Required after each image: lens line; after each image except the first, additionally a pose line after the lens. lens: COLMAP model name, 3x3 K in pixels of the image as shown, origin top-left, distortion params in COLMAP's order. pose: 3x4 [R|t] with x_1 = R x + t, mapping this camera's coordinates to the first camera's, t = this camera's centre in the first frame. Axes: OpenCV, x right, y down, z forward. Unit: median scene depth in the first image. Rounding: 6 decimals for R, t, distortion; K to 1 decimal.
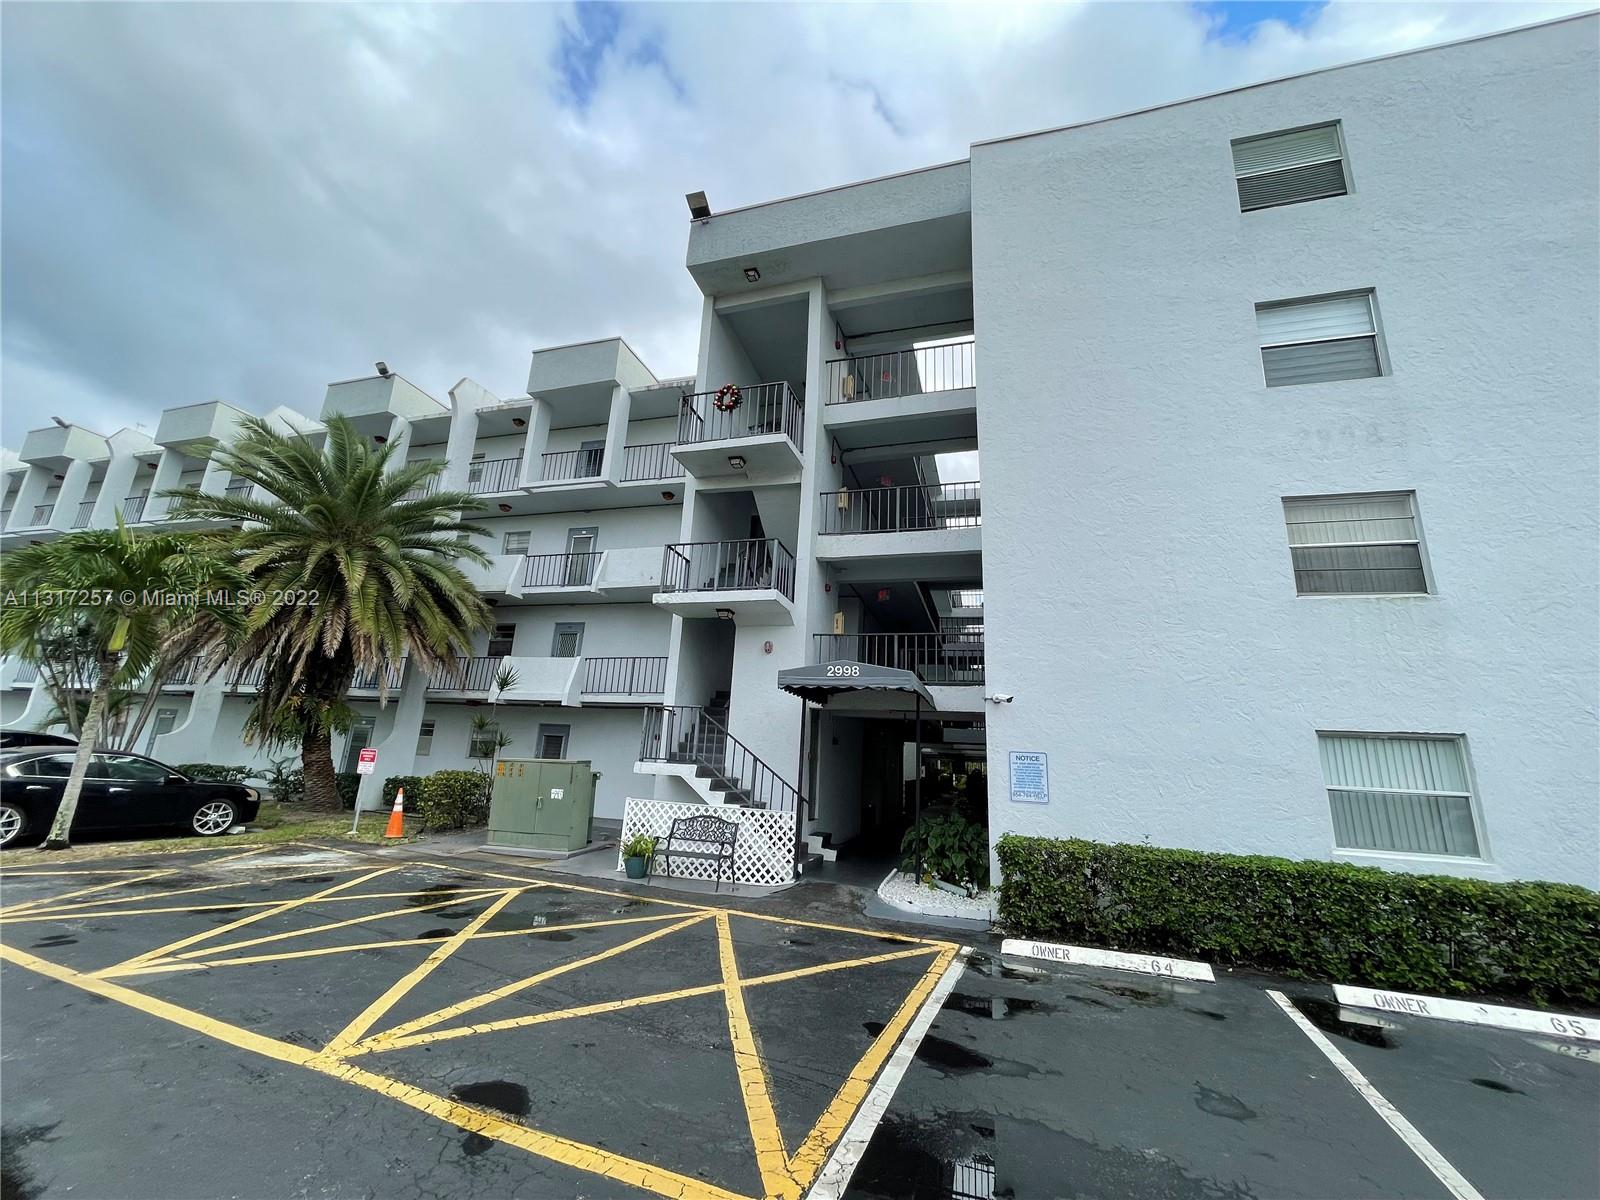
lens RADIAL K [[644.2, 0, 796.3], [0, 644.2, 603.7], [0, 0, 1]] dist [-0.001235, 0.001176]
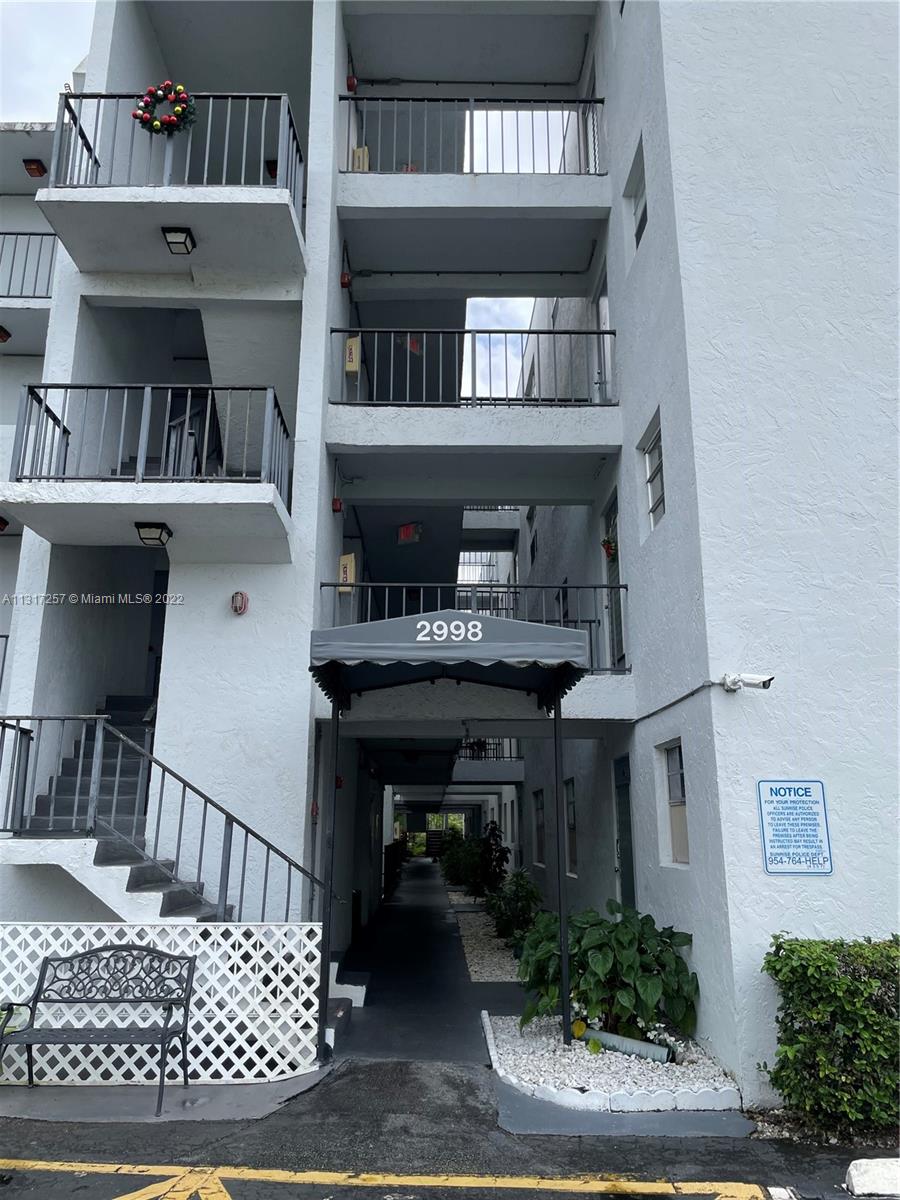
lens RADIAL K [[915.3, 0, 454.5], [0, 915.3, 595.7], [0, 0, 1]] dist [0.027384, -0.037006]
pose [[0.950973, 0.025924, 0.308185, -0.123241], [-0.026408, 0.999648, -0.002601, 0.069301], [-0.308144, -0.005665, 0.951323, 0.290494]]
